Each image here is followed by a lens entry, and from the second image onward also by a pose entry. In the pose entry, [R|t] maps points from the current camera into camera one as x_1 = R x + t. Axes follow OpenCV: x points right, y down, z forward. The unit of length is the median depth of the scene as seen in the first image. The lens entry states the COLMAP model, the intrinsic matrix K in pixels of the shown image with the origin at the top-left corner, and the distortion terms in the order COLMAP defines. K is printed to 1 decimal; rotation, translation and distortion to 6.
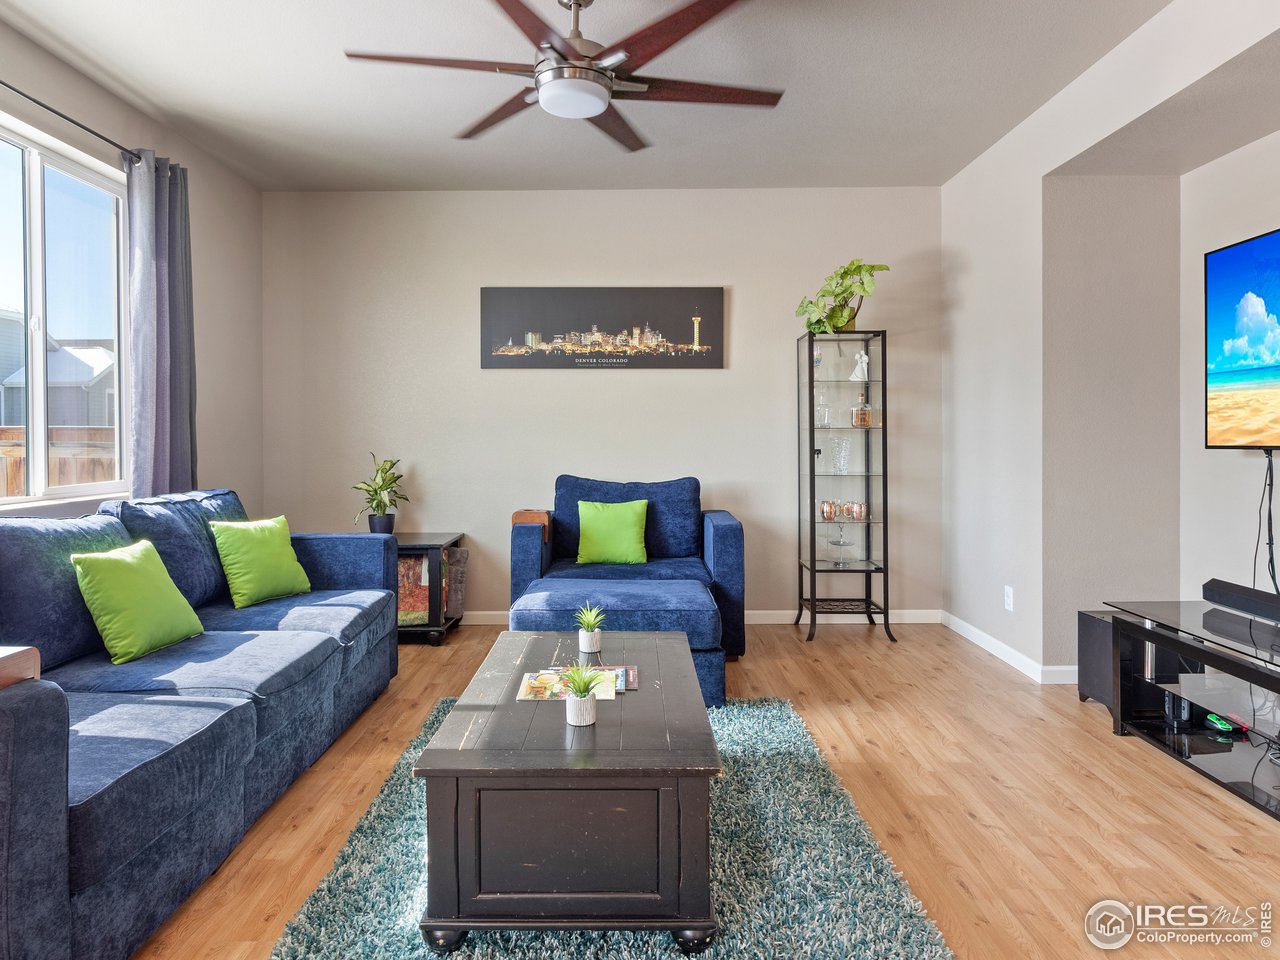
lens RADIAL K [[831.6, 0, 635.7], [0, 831.6, 432.3], [0, 0, 1]] dist [0.003095, -0.001428]
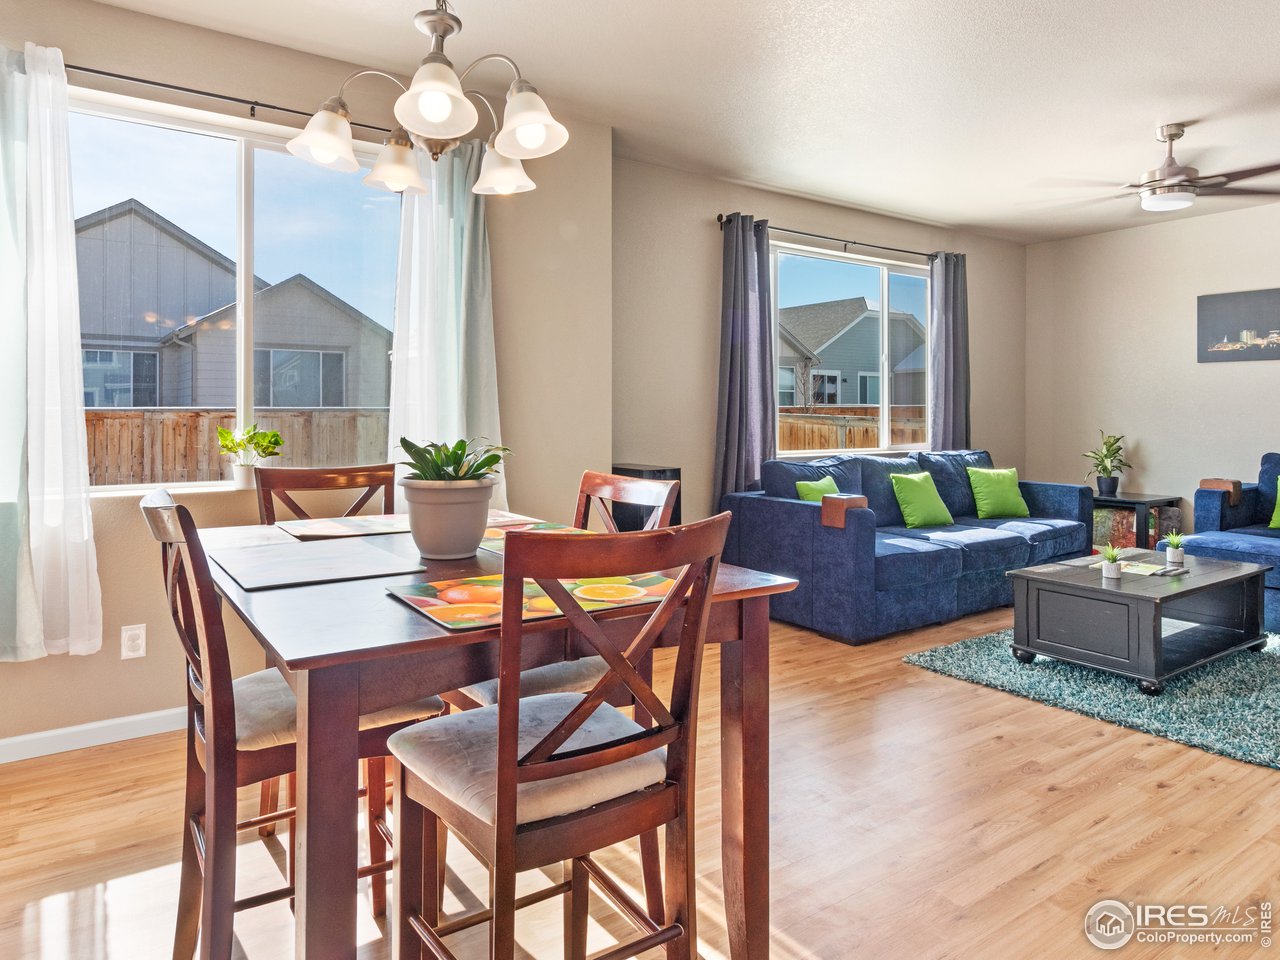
lens RADIAL K [[831.6, 0, 635.7], [0, 831.6, 432.3], [0, 0, 1]] dist [0.003095, -0.001428]
pose [[0.577886, 0.023942, -0.815766, 0.462077], [-0.001540, 0.999600, 0.028247, -0.011535], [0.816116, -0.015067, 0.577691, -0.516216]]
